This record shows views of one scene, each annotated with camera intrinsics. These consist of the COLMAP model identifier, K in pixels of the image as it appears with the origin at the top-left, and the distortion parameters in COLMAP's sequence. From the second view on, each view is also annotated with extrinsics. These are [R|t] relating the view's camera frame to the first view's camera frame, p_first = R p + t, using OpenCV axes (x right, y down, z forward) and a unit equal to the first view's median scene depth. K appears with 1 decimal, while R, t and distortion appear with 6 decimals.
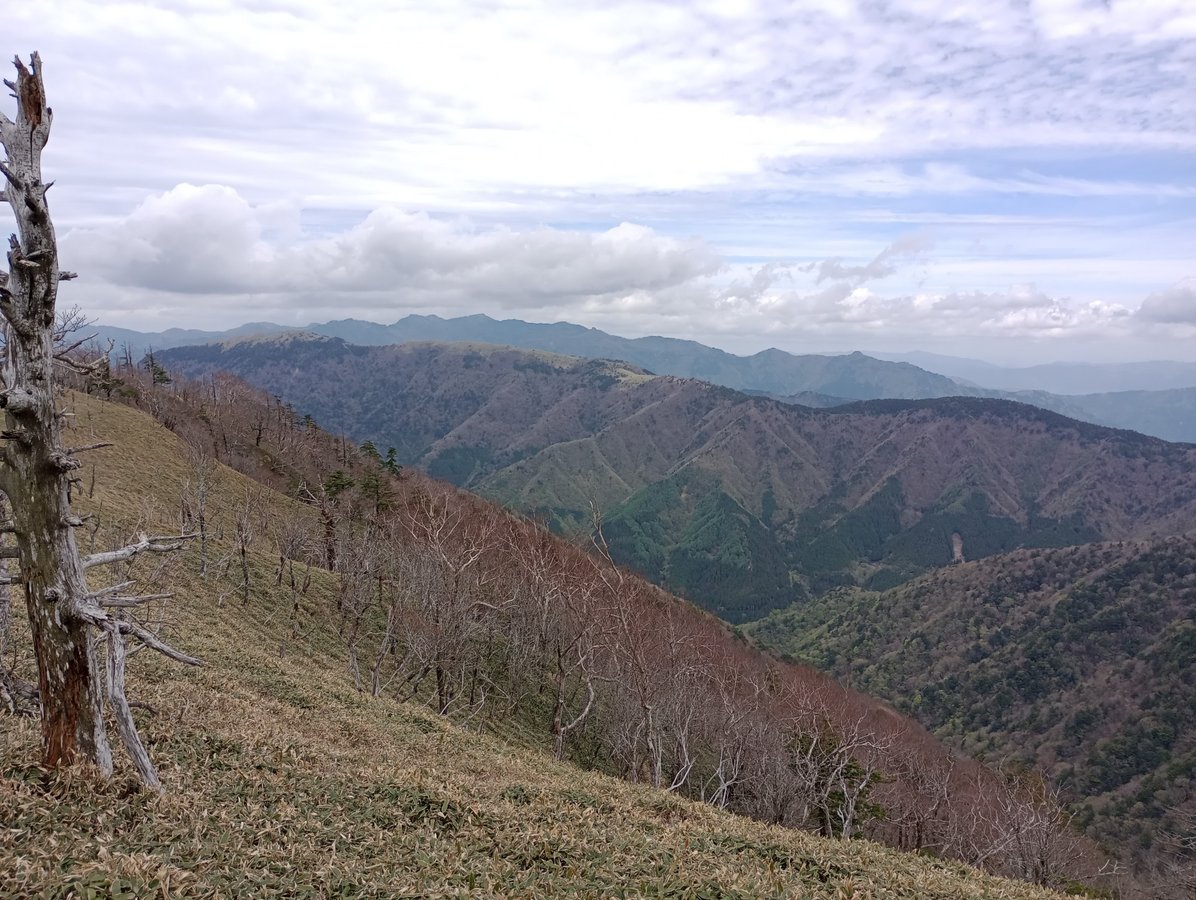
lens RADIAL K [[950.1, 0, 598.0], [0, 950.1, 450.0], [0, 0, 1]] dist [0.003981, -0.007202]
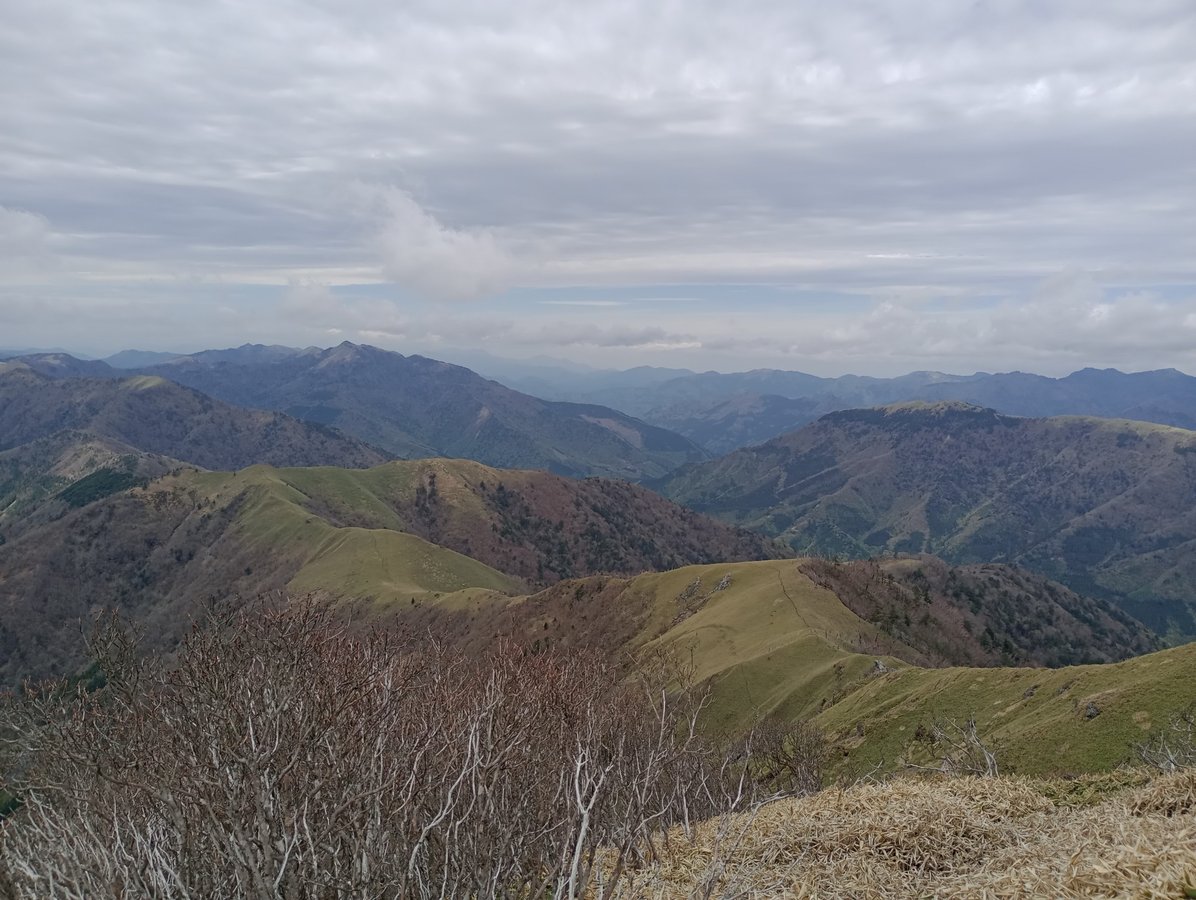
lens RADIAL K [[950.1, 0, 598.0], [0, 950.1, 450.0], [0, 0, 1]] dist [0.003981, -0.007202]
pose [[0.781083, 0.072589, -0.620194, 0.055015], [-0.098510, 0.995107, -0.007595, -0.021487], [0.616608, 0.067027, 0.784412, -0.126210]]
